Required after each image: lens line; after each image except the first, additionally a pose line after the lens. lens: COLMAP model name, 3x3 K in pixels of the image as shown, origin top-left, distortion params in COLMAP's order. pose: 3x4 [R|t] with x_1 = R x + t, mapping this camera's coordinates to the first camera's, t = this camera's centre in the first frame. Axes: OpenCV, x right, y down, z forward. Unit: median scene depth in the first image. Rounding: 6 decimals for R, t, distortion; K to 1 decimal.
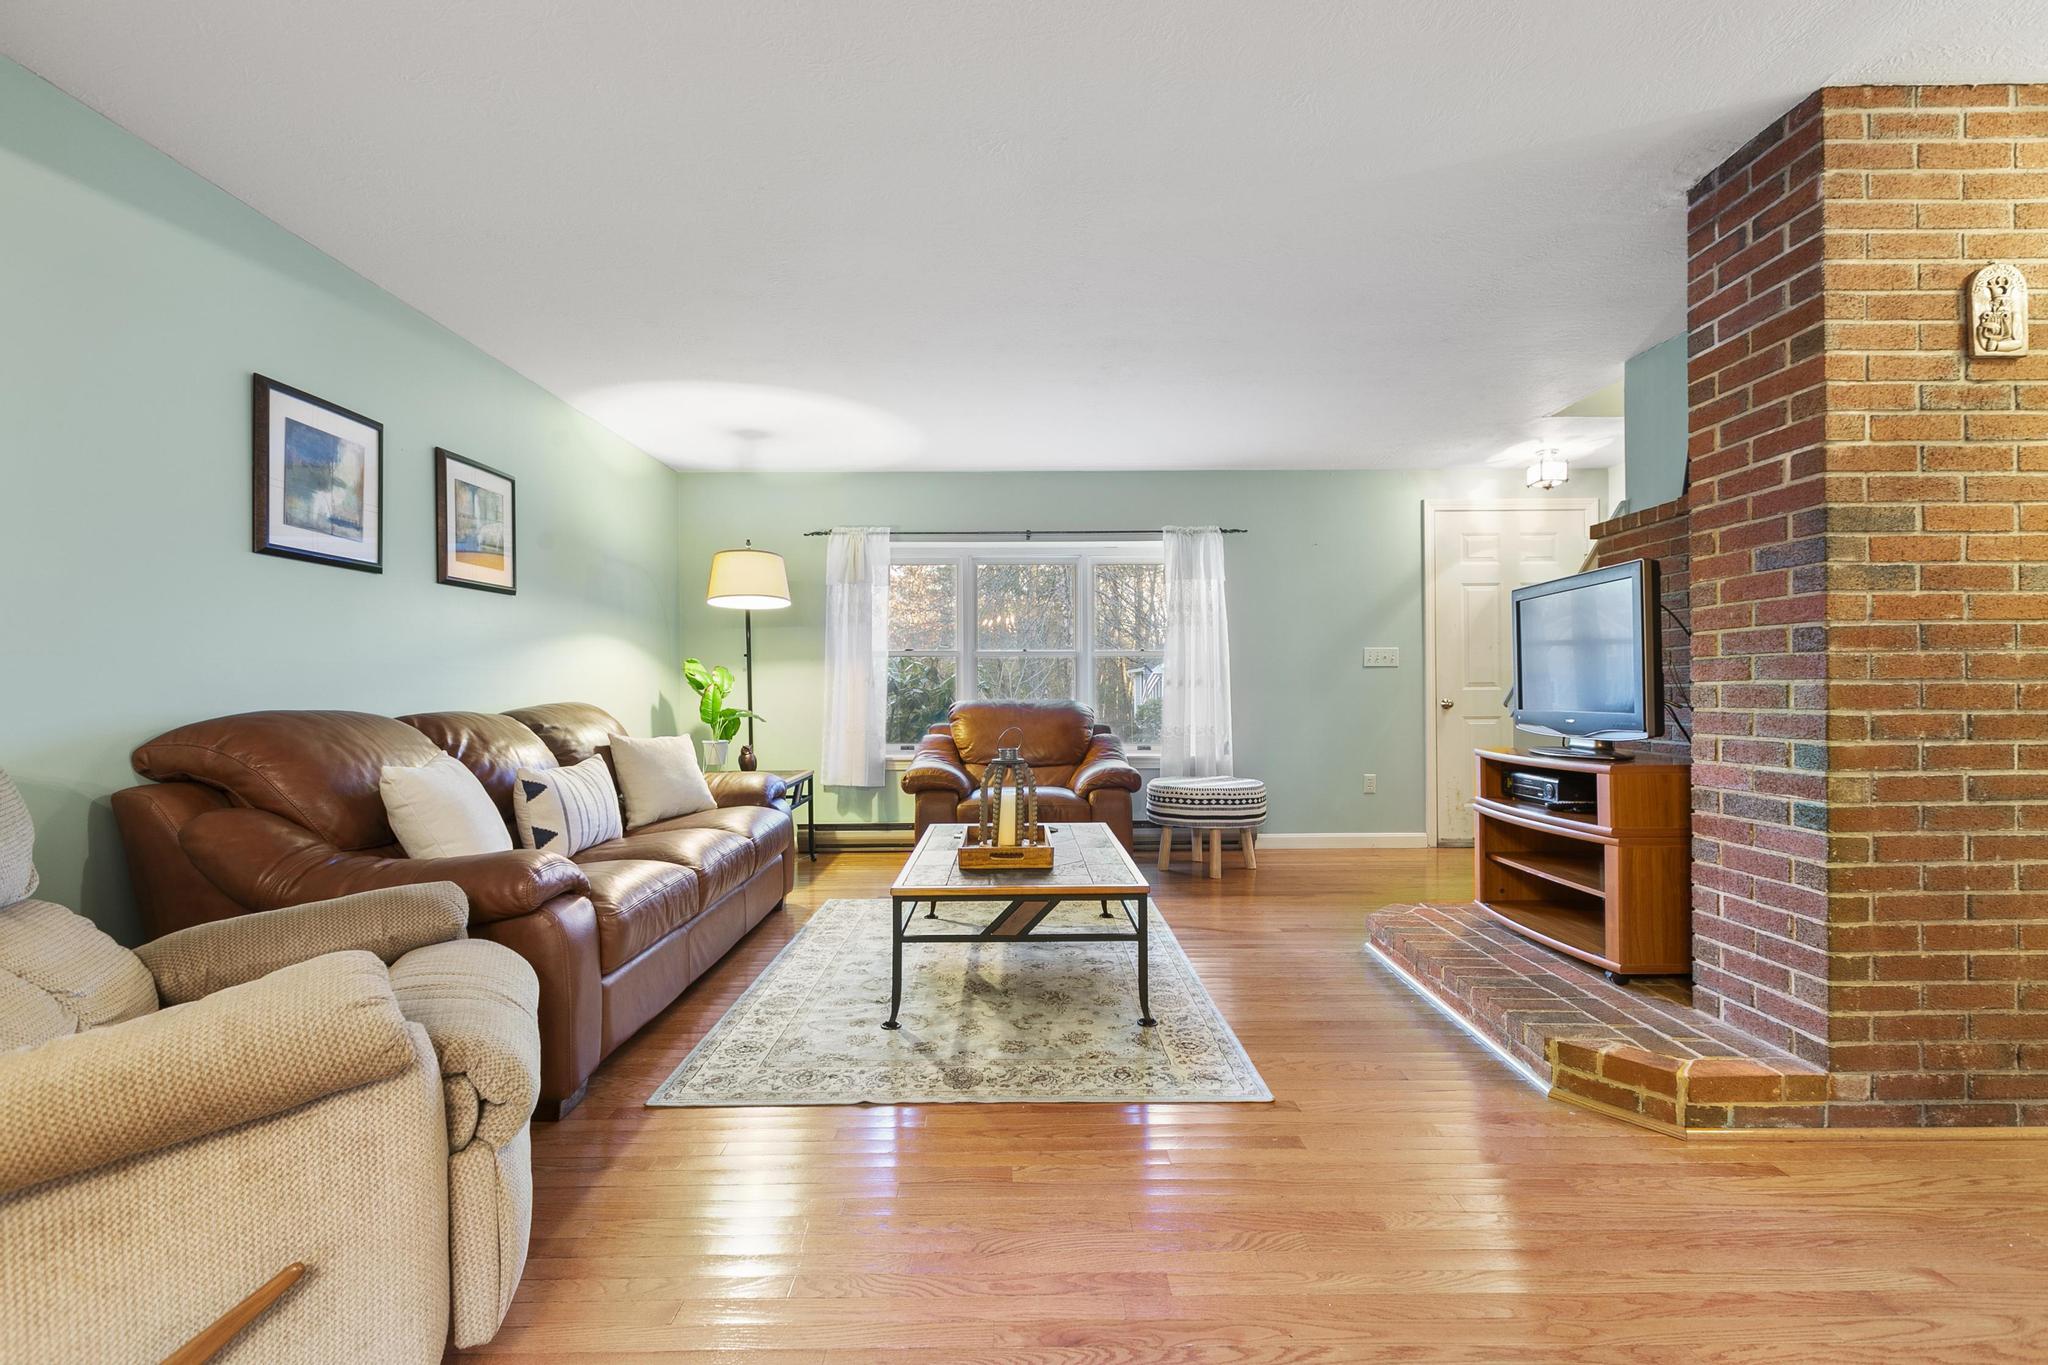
lens RADIAL K [[916.7, 0, 1028.6], [0, 916.7, 689.8], [0, 0, 1]] dist [-0.003135, 0.001266]
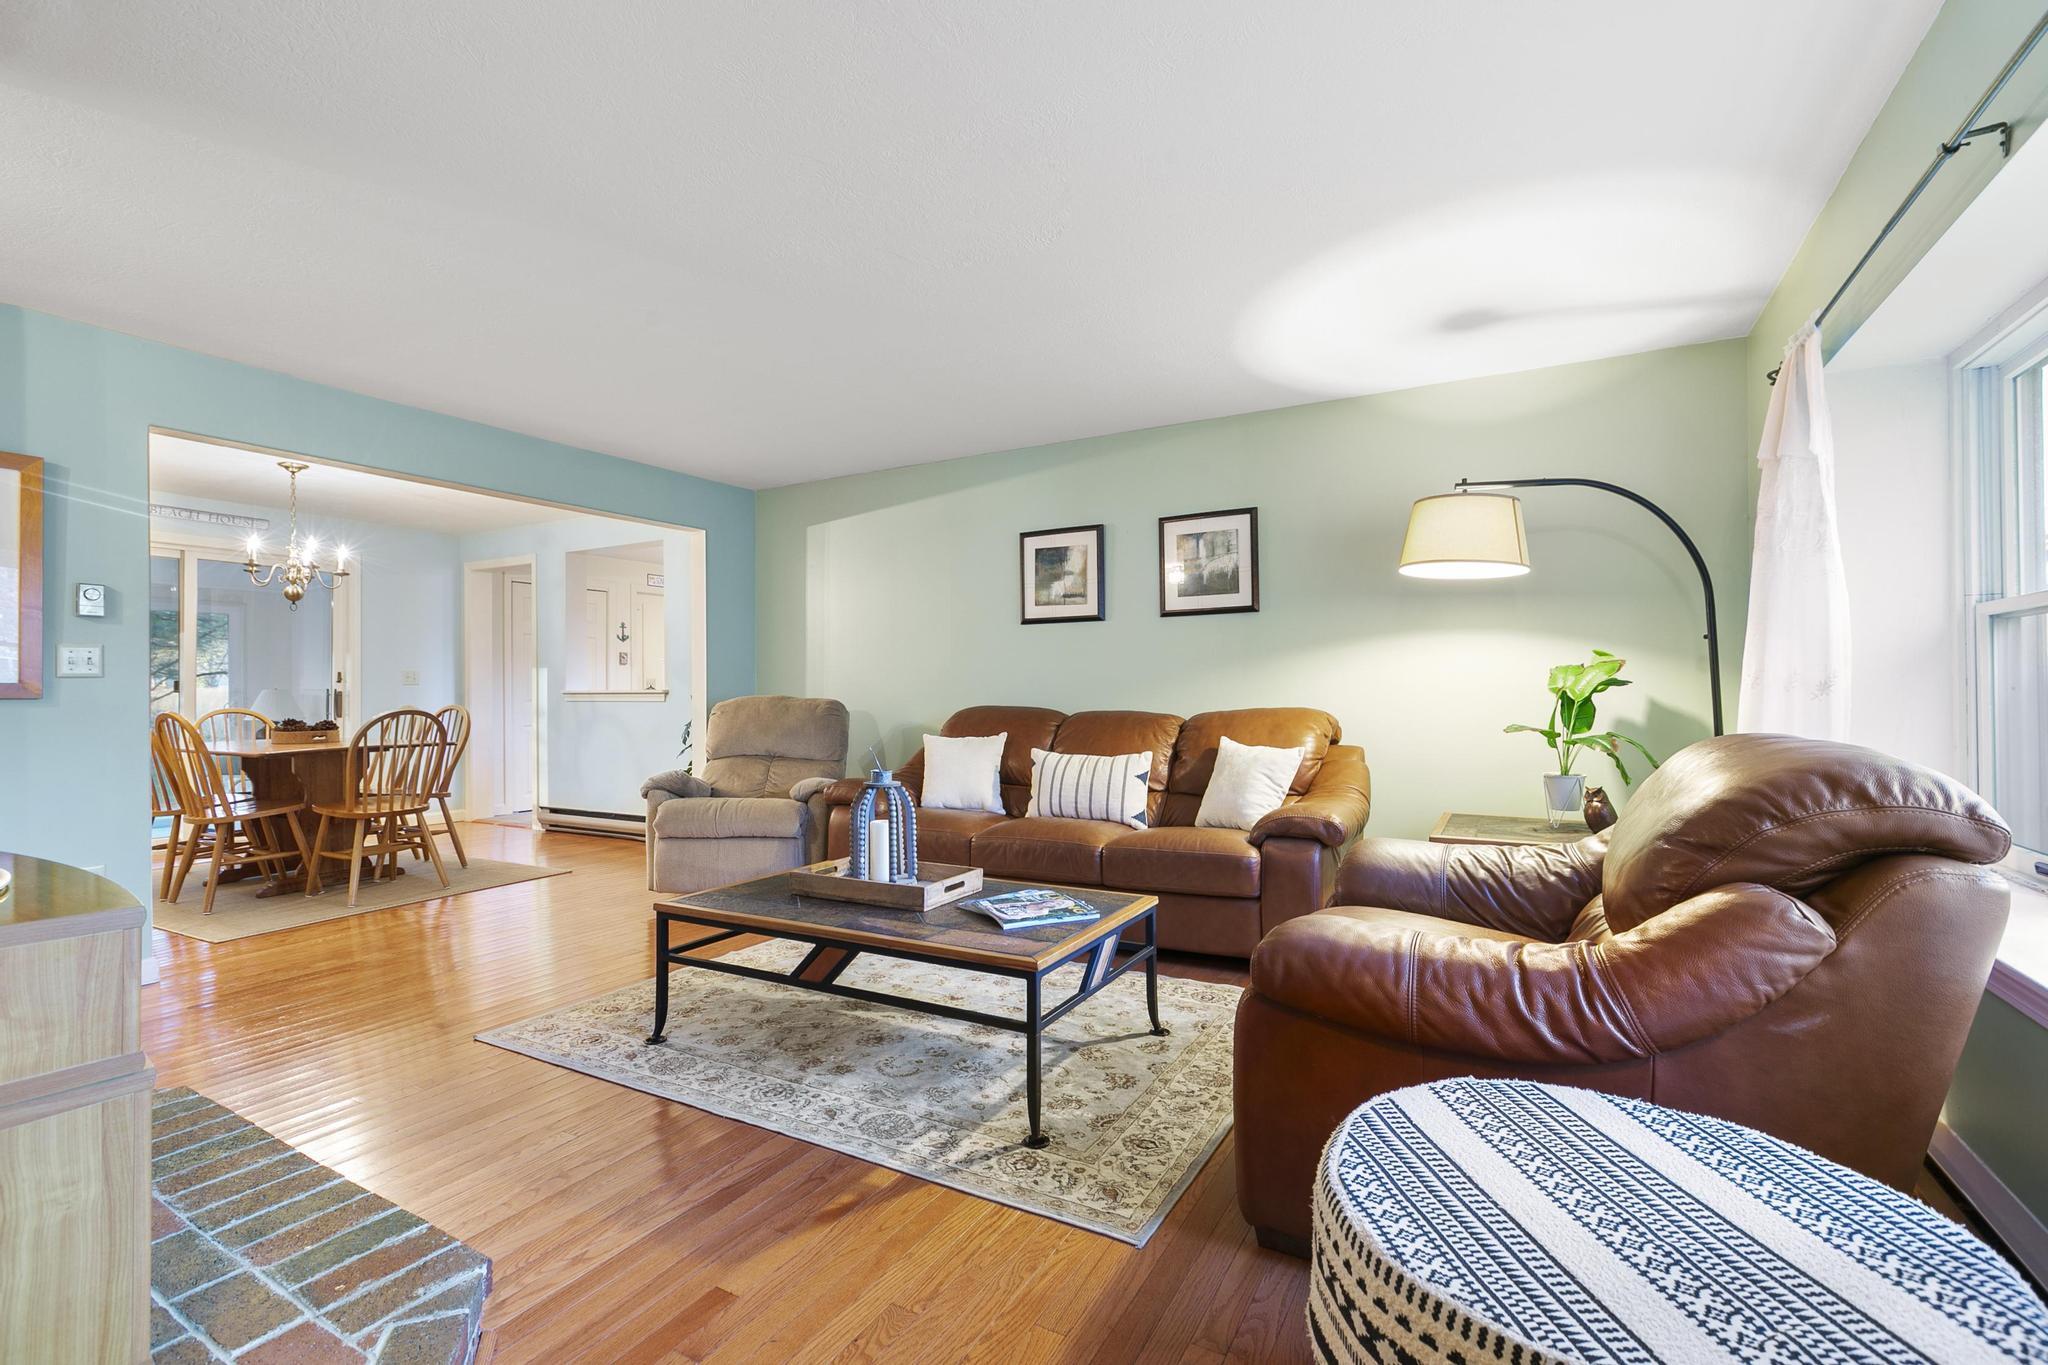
lens RADIAL K [[916.7, 0, 1038.9], [0, 916.7, 685.1], [0, 0, 1]] dist [-0.003135, 0.001266]
pose [[-0.485535, 0.004771, -0.874204, 0.799447], [0.006910, 0.999975, 0.001619, -0.021829], [0.874190, -0.005255, -0.485556, 1.860810]]
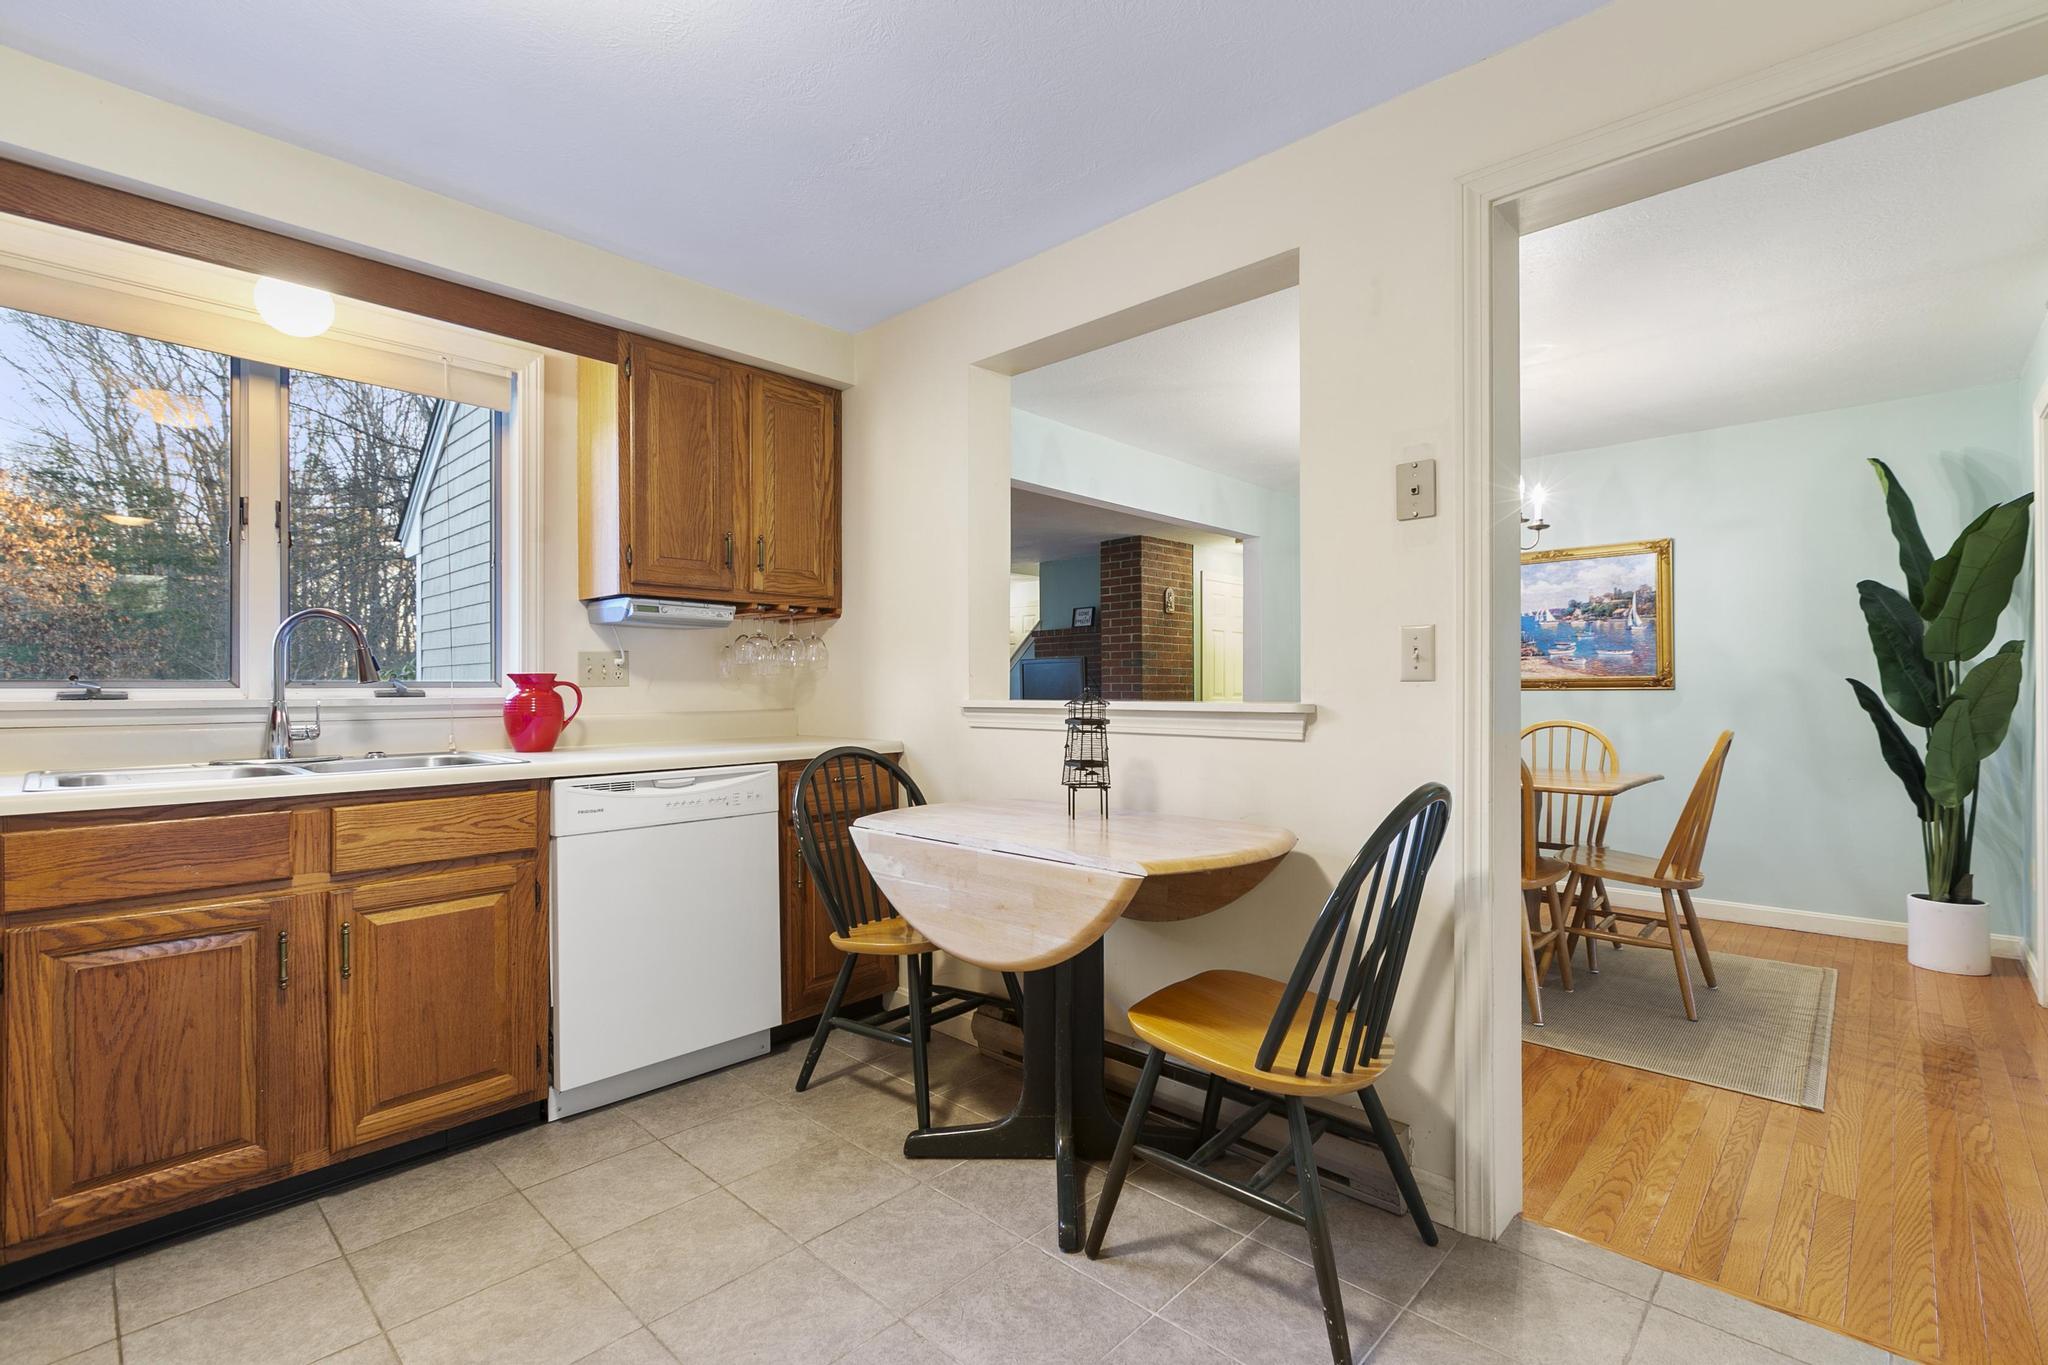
lens RADIAL K [[916.7, 0, 1029.1], [0, 916.7, 679.3], [0, 0, 1]] dist [-0.003135, 0.001266]
pose [[0.688401, 0.011836, 0.725234, -1.573449], [-0.001930, 0.999893, -0.014487, -0.026821], [-0.725328, 0.008574, 0.688350, -0.892103]]
